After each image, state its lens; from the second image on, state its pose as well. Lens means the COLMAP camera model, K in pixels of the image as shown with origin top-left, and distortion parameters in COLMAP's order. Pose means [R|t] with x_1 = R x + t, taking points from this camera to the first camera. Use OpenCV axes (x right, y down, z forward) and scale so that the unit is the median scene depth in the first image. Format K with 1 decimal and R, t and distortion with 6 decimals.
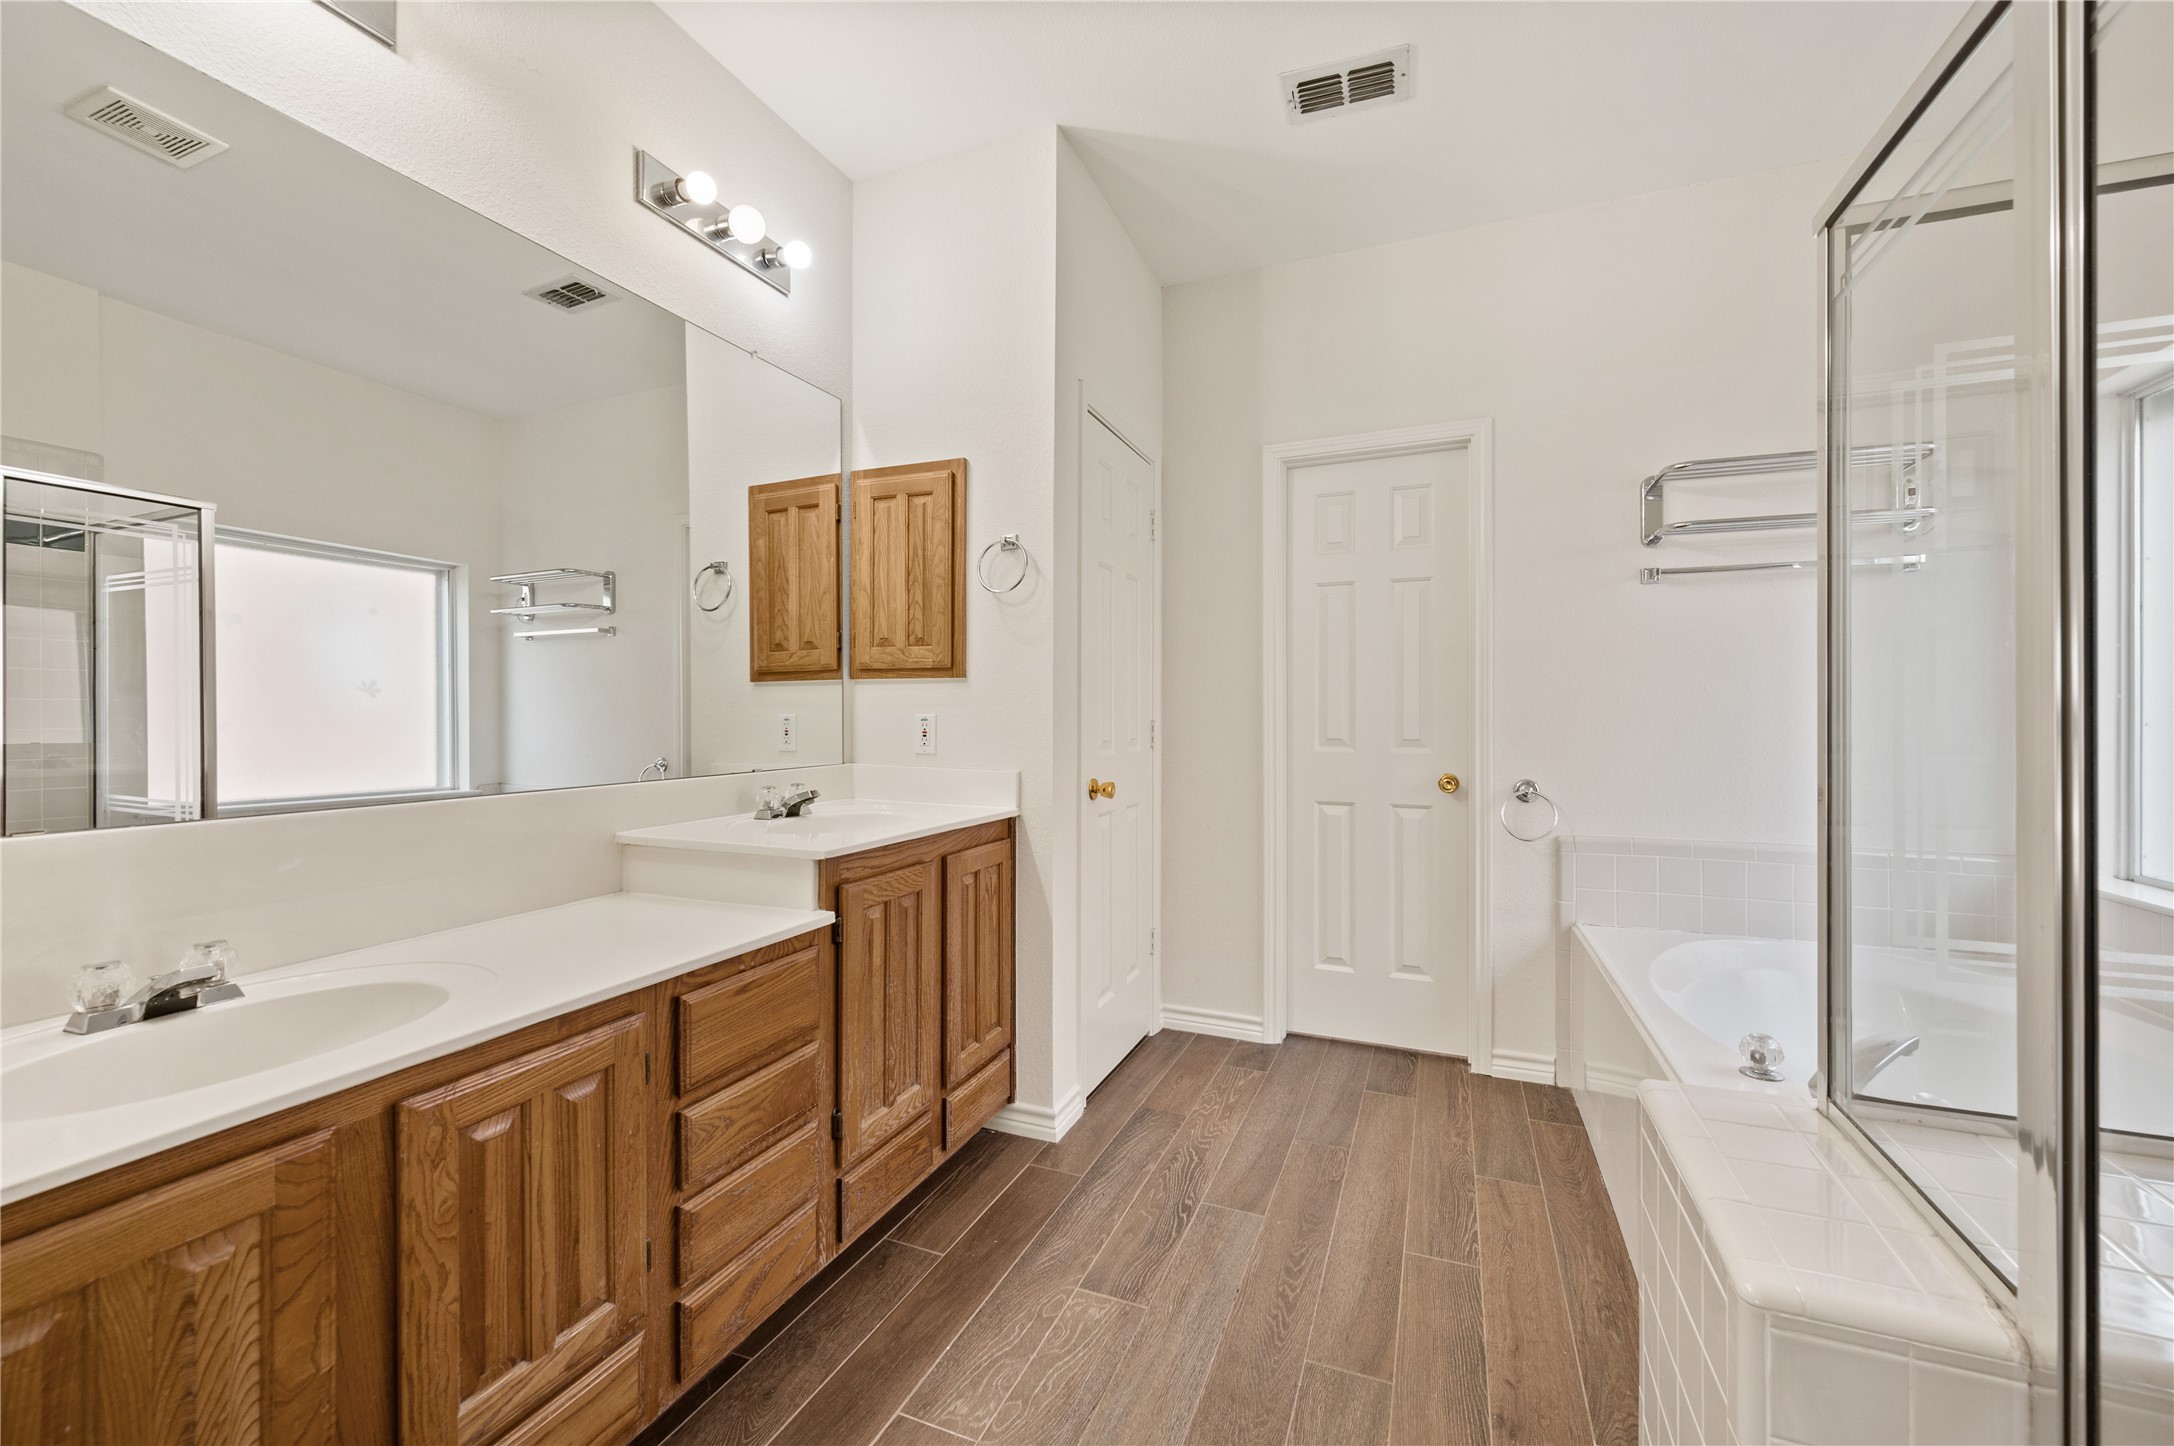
lens RADIAL K [[864.6, 0, 1082.9], [0, 864.6, 710.3], [0, 0, 1]] dist [-0.008014, 0.000755]
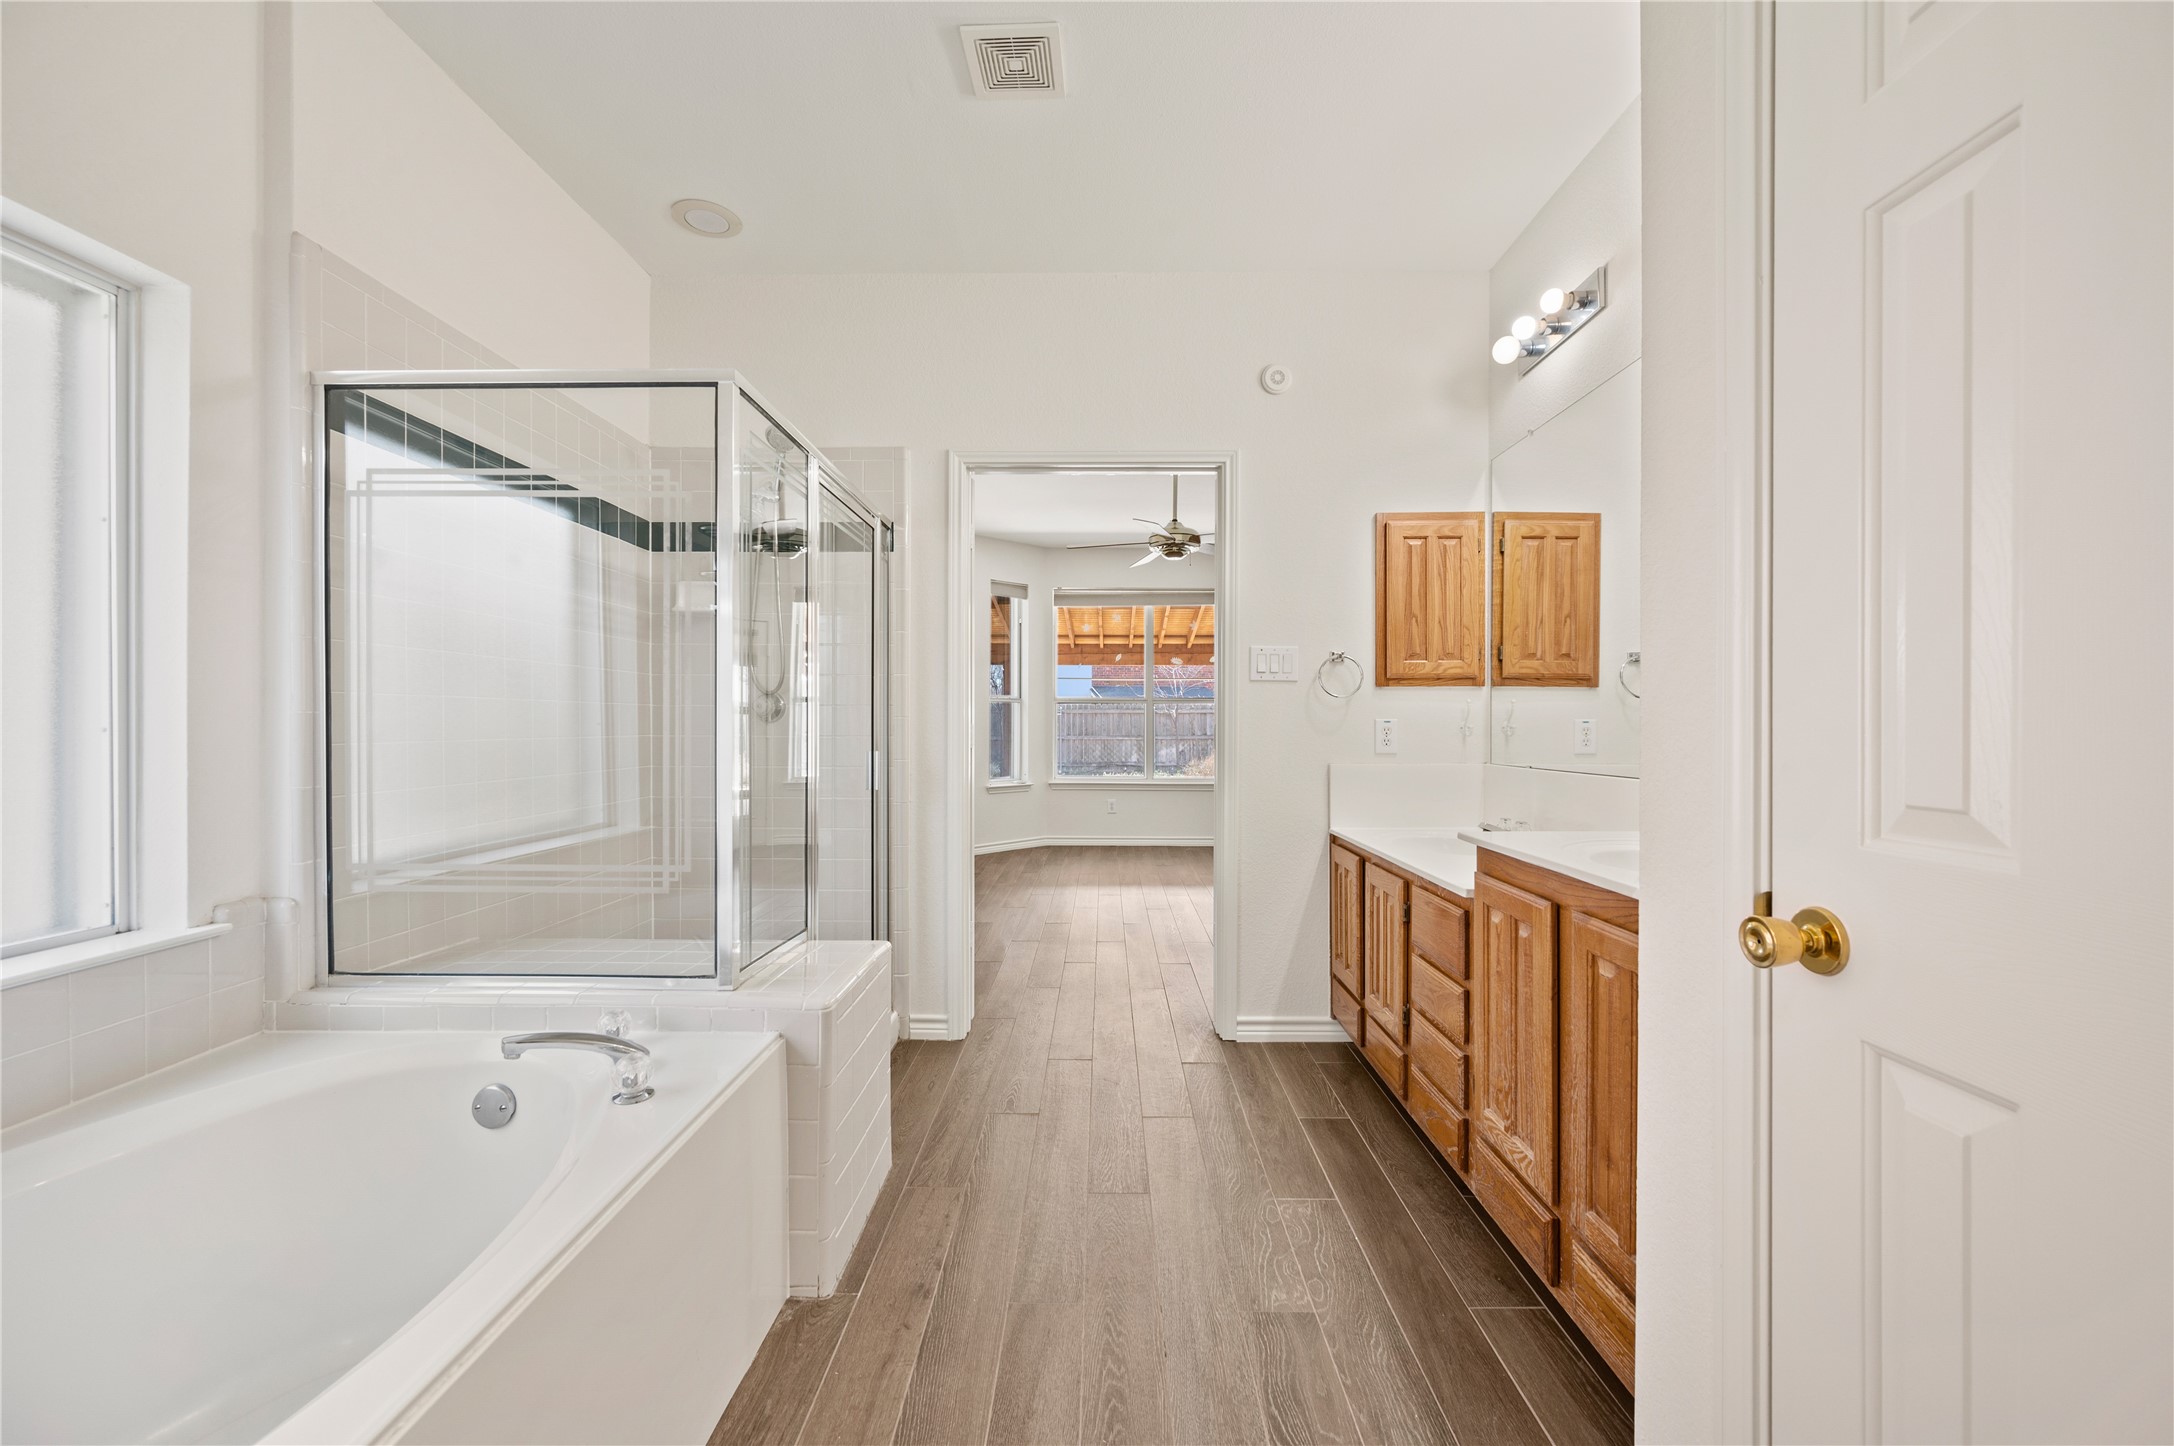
lens RADIAL K [[864.6, 0, 1089.2], [0, 864.6, 726.4], [0, 0, 1]] dist [-0.008014, 0.000755]
pose [[-0.928397, -0.000275, -0.371589, 0.716324], [-0.000738, 0.999999, 0.001104, 0.012822], [0.371588, 0.001299, -0.928397, 2.191187]]
